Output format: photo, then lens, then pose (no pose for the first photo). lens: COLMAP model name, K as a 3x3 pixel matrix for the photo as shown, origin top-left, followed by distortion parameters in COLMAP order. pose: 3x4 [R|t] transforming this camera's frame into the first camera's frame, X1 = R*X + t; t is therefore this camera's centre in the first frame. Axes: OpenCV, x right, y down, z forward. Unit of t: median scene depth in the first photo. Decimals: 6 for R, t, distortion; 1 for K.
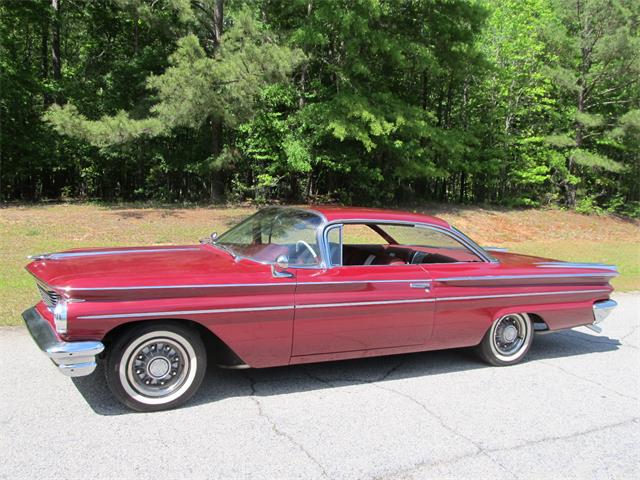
lens RADIAL K [[533.1, 0, 319.8], [0, 533.1, 248.5], [0, 0, 1]] dist [-0.064732, 0.033717]
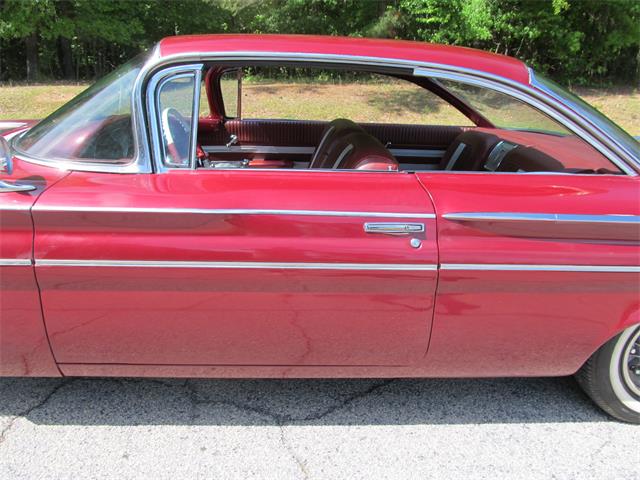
lens RADIAL K [[533.1, 0, 319.8], [0, 533.1, 248.5], [0, 0, 1]] dist [-0.064732, 0.033717]
pose [[0.927741, 0.106315, -0.357762, 0.252865], [-0.028043, 0.975718, 0.217230, 0.002354], [0.372169, -0.191501, 0.908195, 0.575811]]
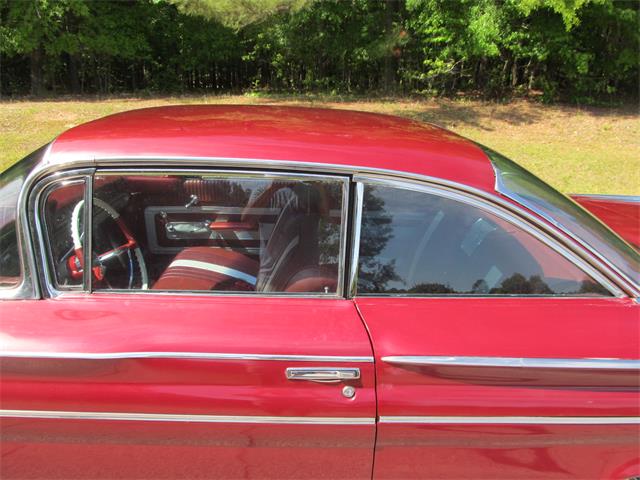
lens RADIAL K [[533.1, 0, 319.8], [0, 533.1, 248.5], [0, 0, 1]] dist [-0.064732, 0.033717]
pose [[0.919582, 0.111922, -0.376619, 0.271001], [-0.035815, 0.978456, 0.203327, -0.060847], [0.391262, -0.173487, 0.903779, 0.664841]]
